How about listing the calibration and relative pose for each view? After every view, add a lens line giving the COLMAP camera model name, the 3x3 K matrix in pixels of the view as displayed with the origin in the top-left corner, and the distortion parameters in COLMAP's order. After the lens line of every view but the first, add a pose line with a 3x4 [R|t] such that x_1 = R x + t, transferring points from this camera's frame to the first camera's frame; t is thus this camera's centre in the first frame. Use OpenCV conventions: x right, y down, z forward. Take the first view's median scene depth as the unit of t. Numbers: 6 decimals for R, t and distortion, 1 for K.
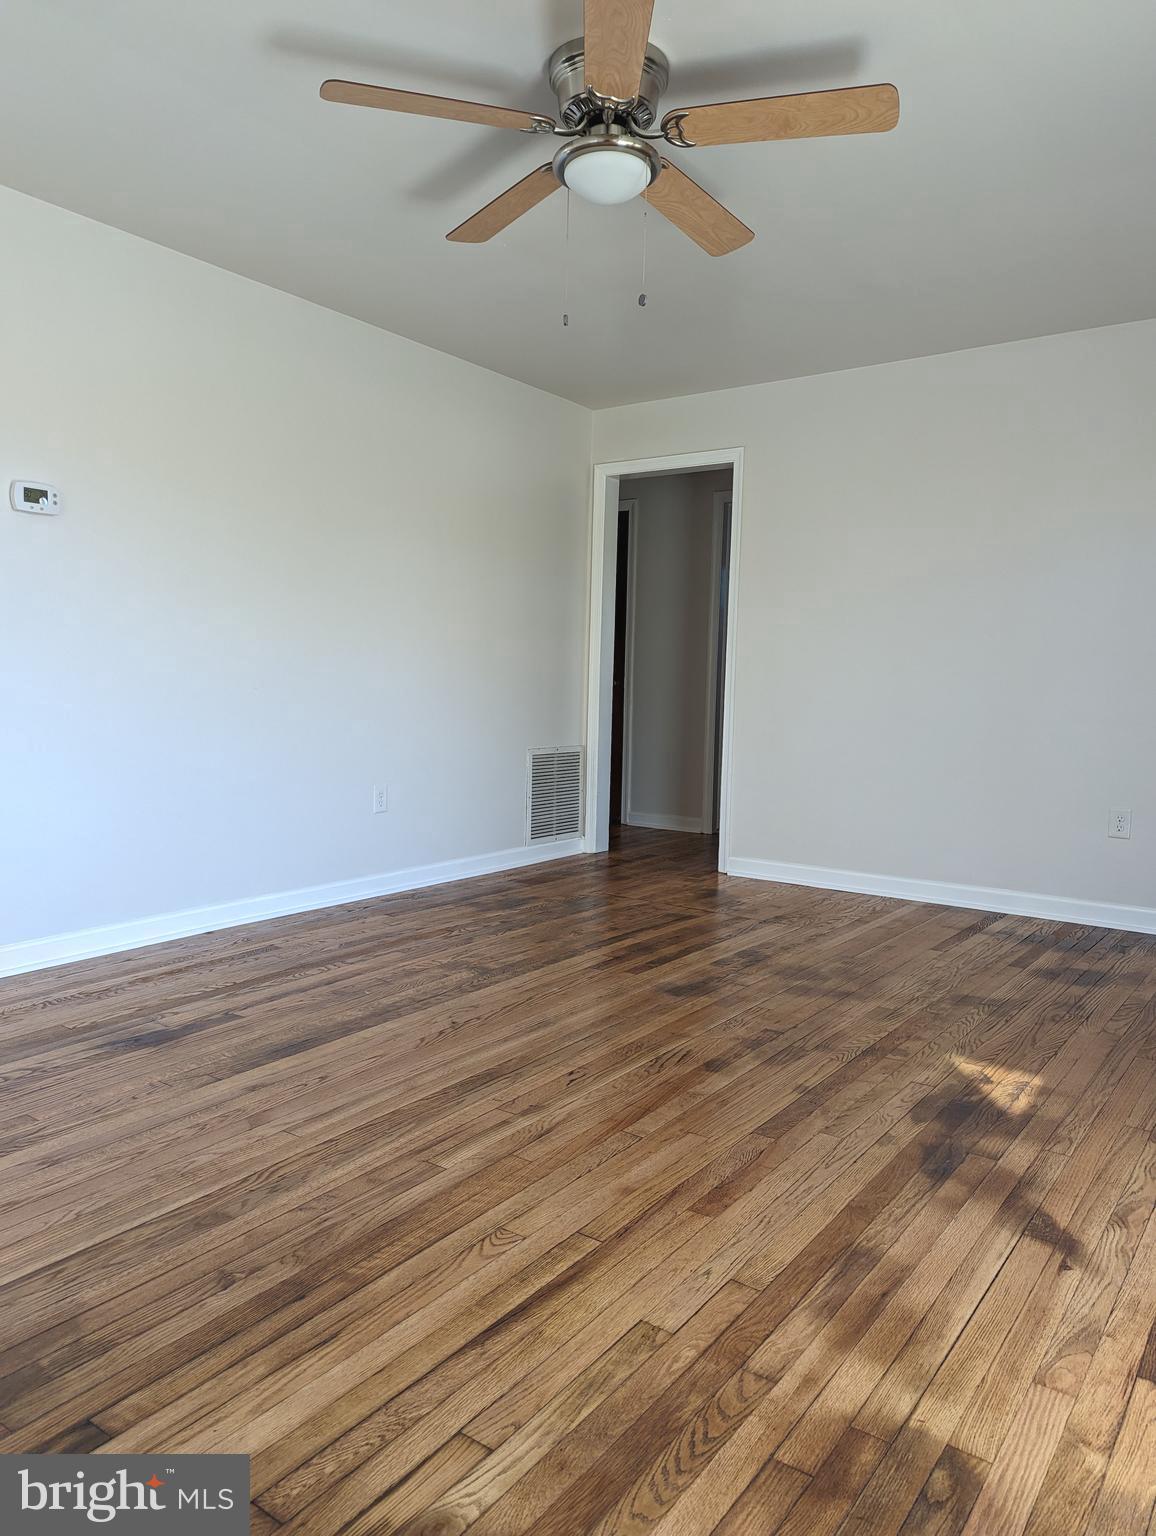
lens RADIAL K [[1087.5, 0, 597.6], [0, 1087.5, 764.5], [0, 0, 1]] dist [0.074109, -0.062306]
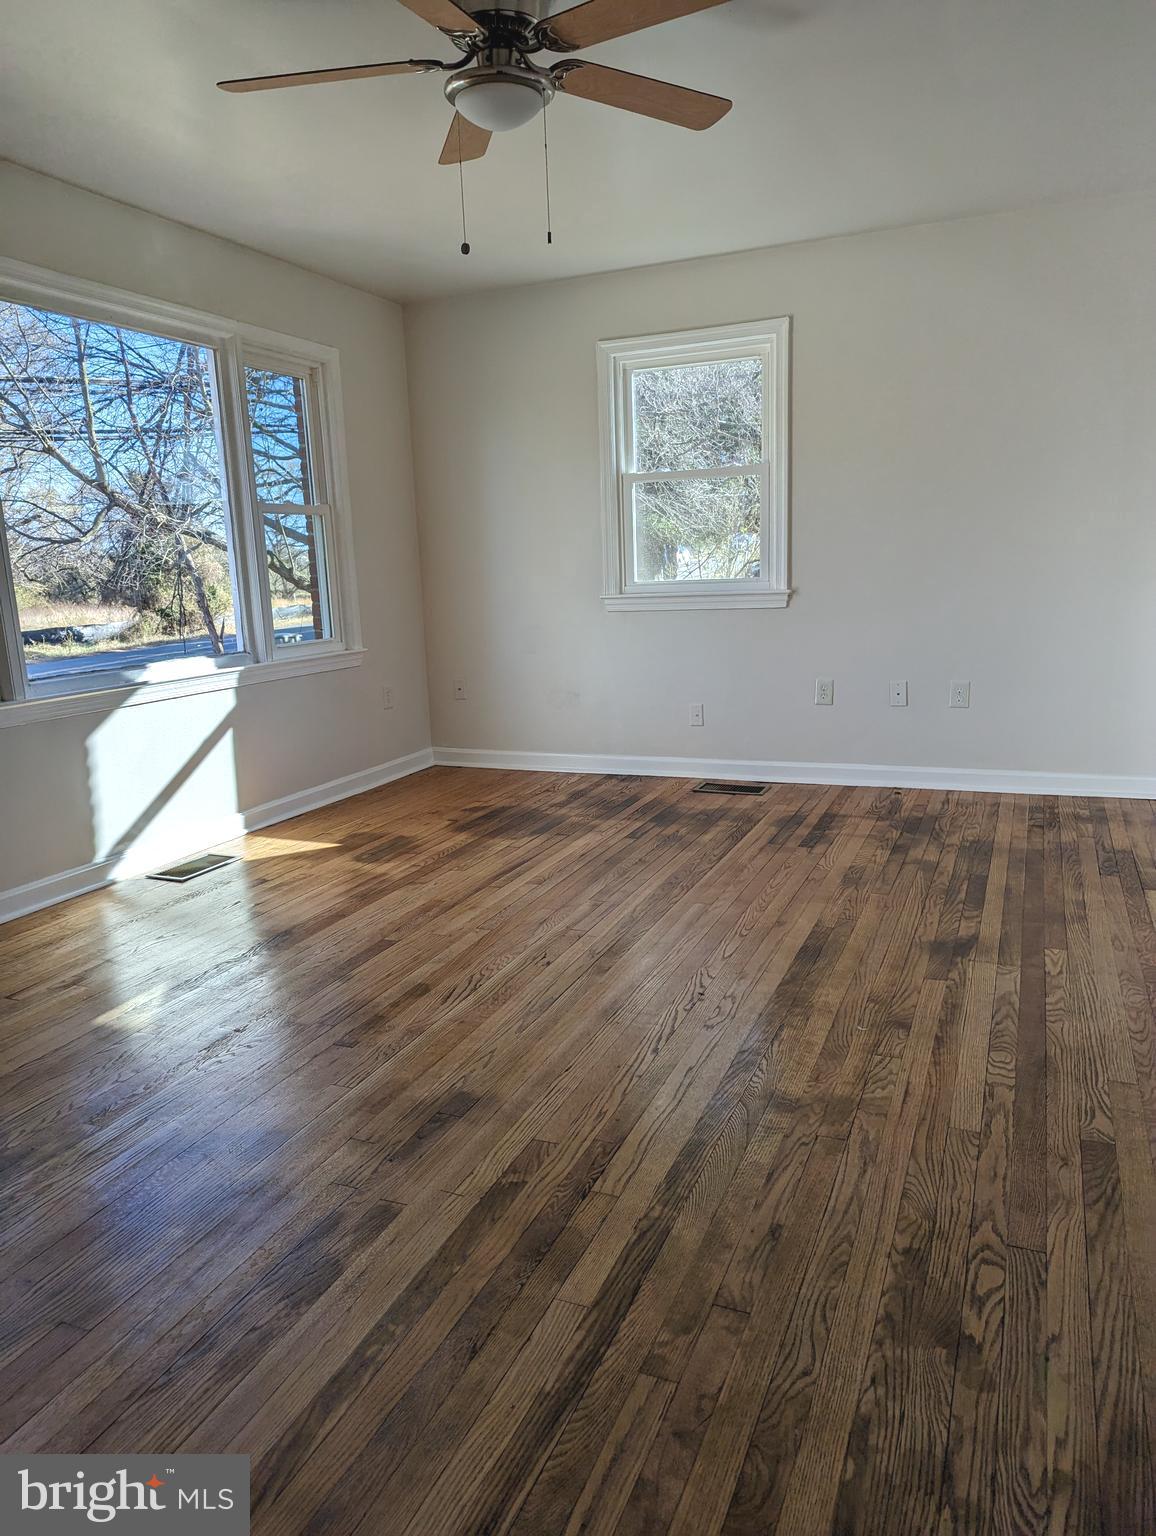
lens RADIAL K [[1072.2, 0, 578.0], [0, 1072.2, 768.0], [0, 0, 1]] dist [0.070784, -0.060049]
pose [[-0.978474, 0.054800, -0.198959, 0.159833], [0.000816, 0.965118, 0.261812, -0.210820], [0.206367, 0.256014, -0.944388, 2.048977]]
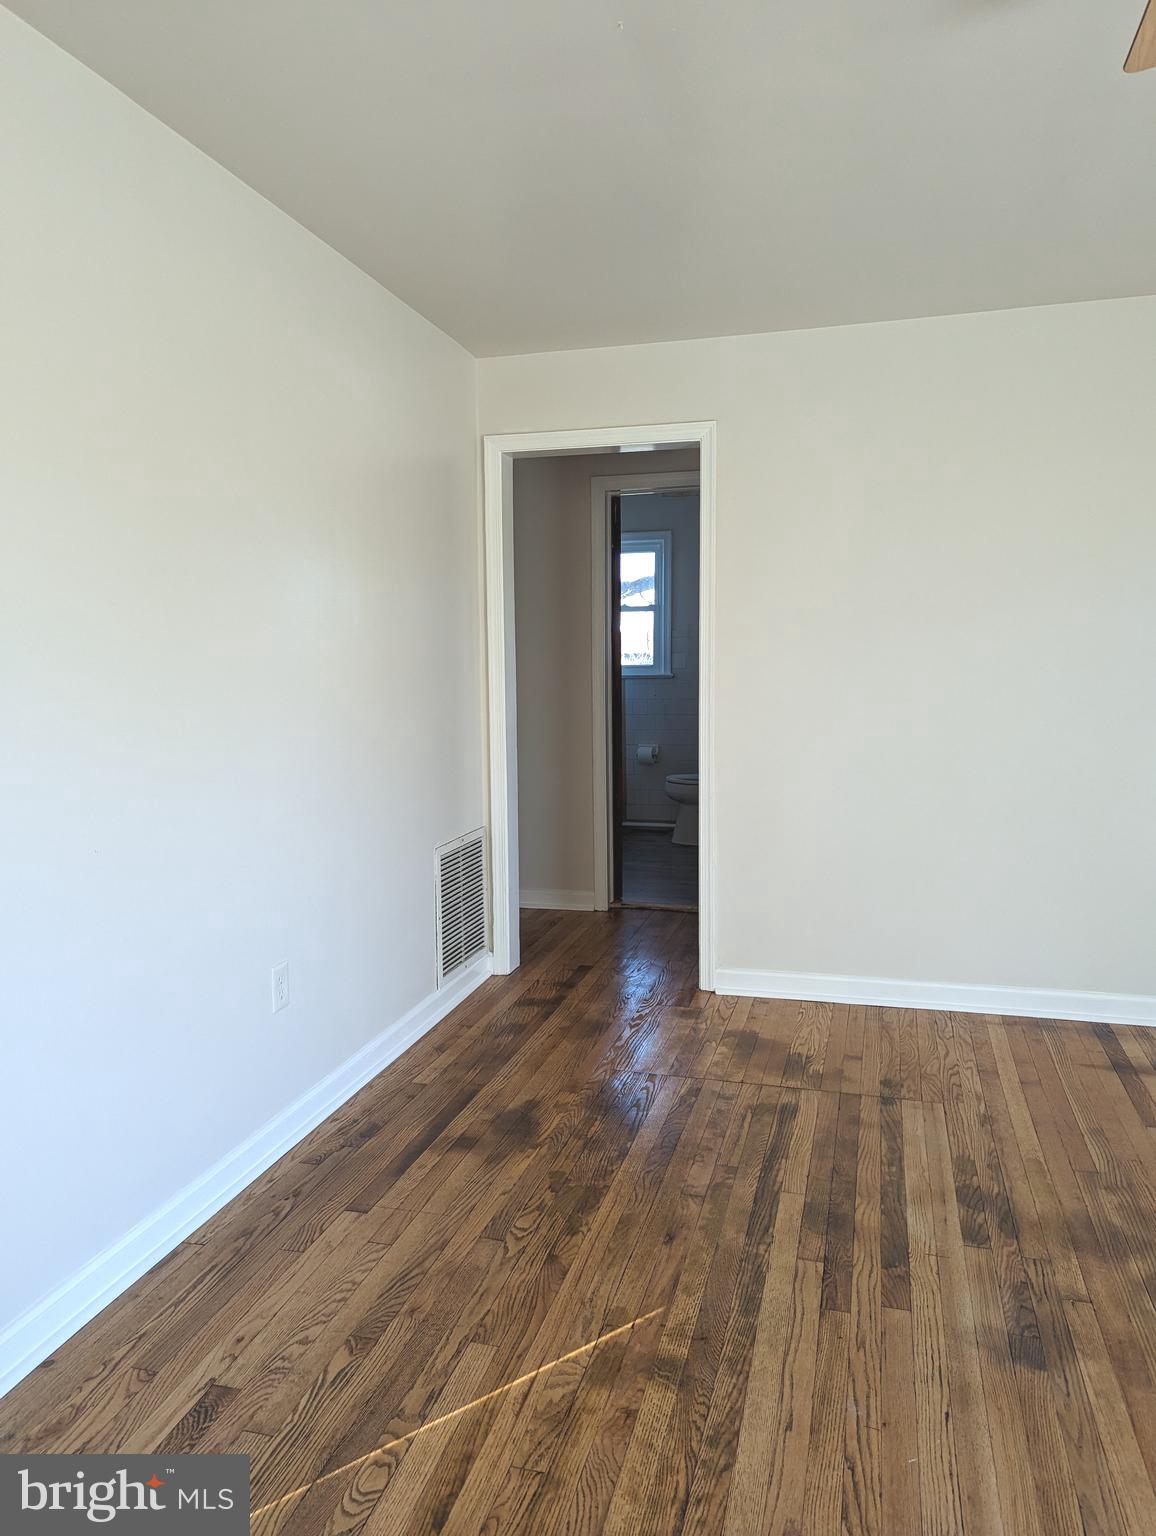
lens RADIAL K [[1070.7, 0, 603.9], [0, 1070.7, 767.0], [0, 0, 1]] dist [0.067272, -0.061220]
pose [[0.935699, -0.067598, 0.346262, -0.414078], [0.057765, 0.997582, 0.038652, -0.182846], [-0.348037, -0.016165, 0.937341, 0.692477]]
